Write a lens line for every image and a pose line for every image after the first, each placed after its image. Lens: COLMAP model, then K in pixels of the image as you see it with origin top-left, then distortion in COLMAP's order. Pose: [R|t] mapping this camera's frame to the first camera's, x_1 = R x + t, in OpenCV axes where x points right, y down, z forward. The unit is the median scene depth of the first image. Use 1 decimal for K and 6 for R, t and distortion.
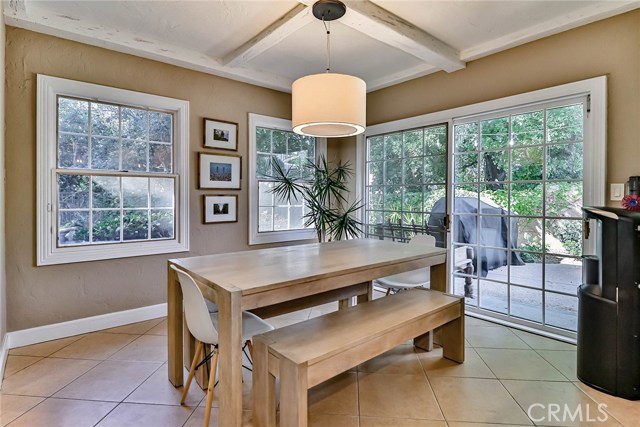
lens RADIAL K [[342.6, 0, 330.2], [0, 342.6, 197.4], [0, 0, 1]] dist [-0.004953, -0.001033]
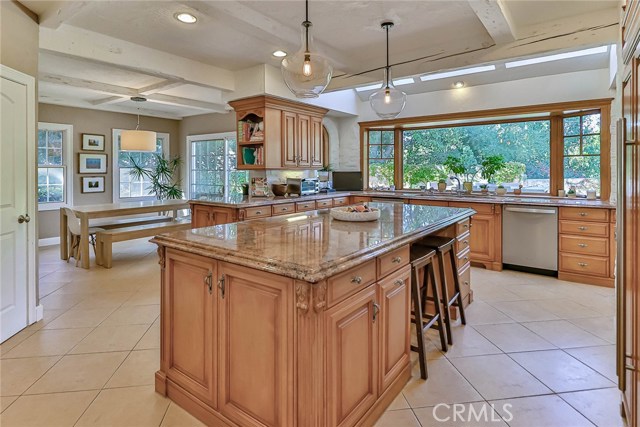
lens RADIAL K [[342.6, 0, 319.4], [0, 342.6, 170.9], [0, 0, 1]] dist [-0.004953, -0.001033]
pose [[0.975953, -0.004312, 0.217937, 0.431109], [0.004882, 0.999986, -0.002080, -0.027417], [-0.217925, 0.003094, 0.975961, -0.966040]]
